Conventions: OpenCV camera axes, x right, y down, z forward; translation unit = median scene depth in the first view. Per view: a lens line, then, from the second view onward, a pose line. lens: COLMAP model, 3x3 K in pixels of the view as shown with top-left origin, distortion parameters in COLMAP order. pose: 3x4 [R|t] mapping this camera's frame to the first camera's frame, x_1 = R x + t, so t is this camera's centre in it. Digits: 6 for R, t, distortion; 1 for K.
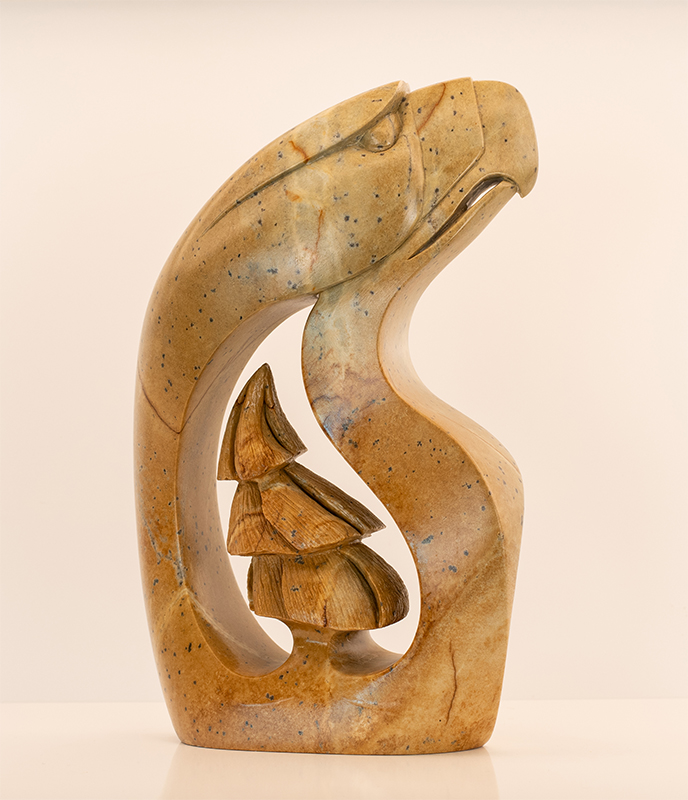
lens RADIAL K [[3135.2, 0, 343.5], [0, 3135.2, 403.4], [0, 0, 1]] dist [0.063441, 0.000000]
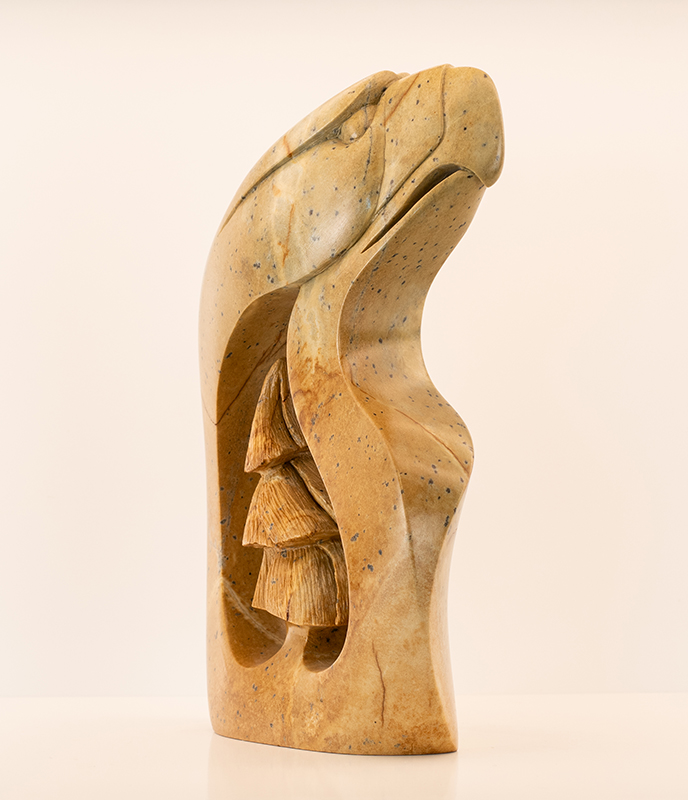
lens RADIAL K [[3135.2, 0, 344.6], [0, 3135.2, 396.2], [0, 0, 1]] dist [0.063441, 0.000000]
pose [[0.849492, 0.013942, -0.527417, 0.533752], [-0.012021, 0.999903, 0.007069, -0.007696], [0.527464, 0.000335, 0.849577, 0.158732]]
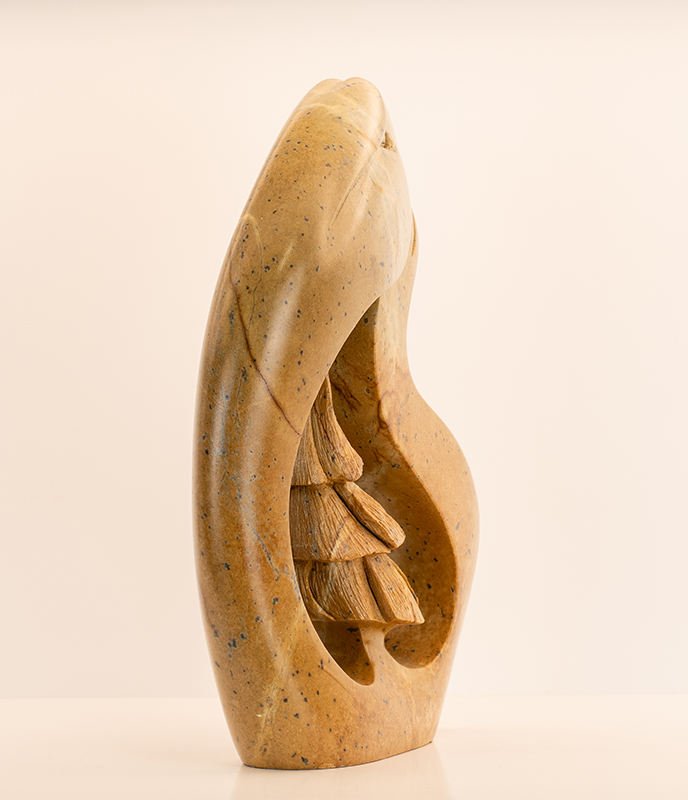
lens RADIAL K [[3135.2, 0, 343.8], [0, 3135.2, 399.0], [0, 0, 1]] dist [0.063441, 0.000000]
pose [[0.103224, -0.018270, 0.994490, -0.994485], [0.029473, 0.999448, 0.015302, -0.015582], [-0.994221, 0.027731, 0.103706, 0.912593]]
